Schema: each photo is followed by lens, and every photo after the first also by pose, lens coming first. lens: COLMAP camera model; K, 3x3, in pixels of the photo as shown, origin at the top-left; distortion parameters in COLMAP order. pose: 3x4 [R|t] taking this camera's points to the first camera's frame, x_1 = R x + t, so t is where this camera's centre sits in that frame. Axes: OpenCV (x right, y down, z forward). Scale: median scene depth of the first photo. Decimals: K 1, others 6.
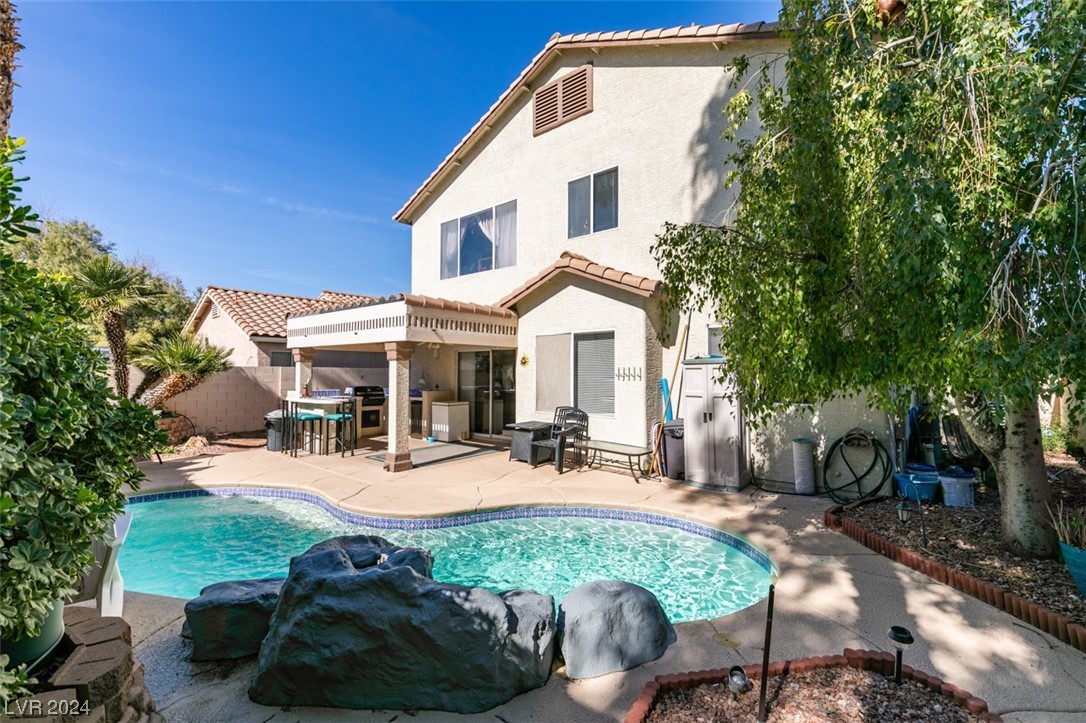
lens RADIAL K [[489.8, 0, 543.4], [0, 489.8, 362.9], [0, 0, 1]] dist [0.000549, 0.000029]
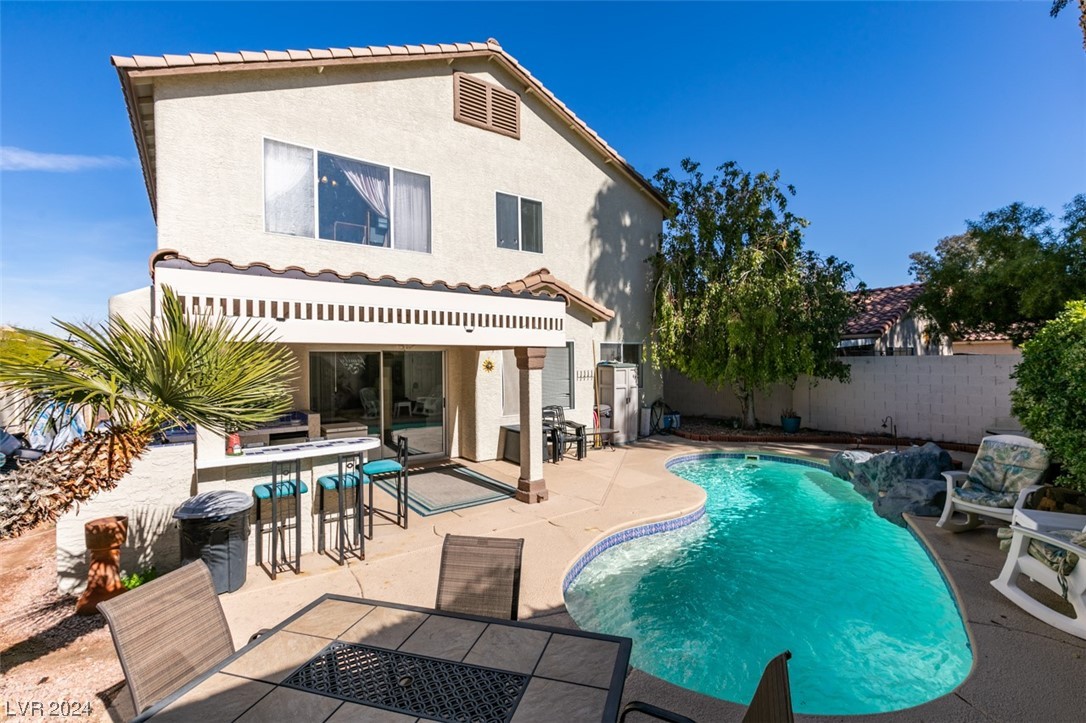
lens RADIAL K [[489.8, 0, 543.8], [0, 489.8, 360.8], [0, 0, 1]] dist [0.000549, 0.000029]
pose [[0.206041, -0.005316, 0.978529, -0.958019], [-0.011823, 0.999899, 0.007922, -0.022203], [-0.978472, -0.013202, 0.205958, 0.696629]]
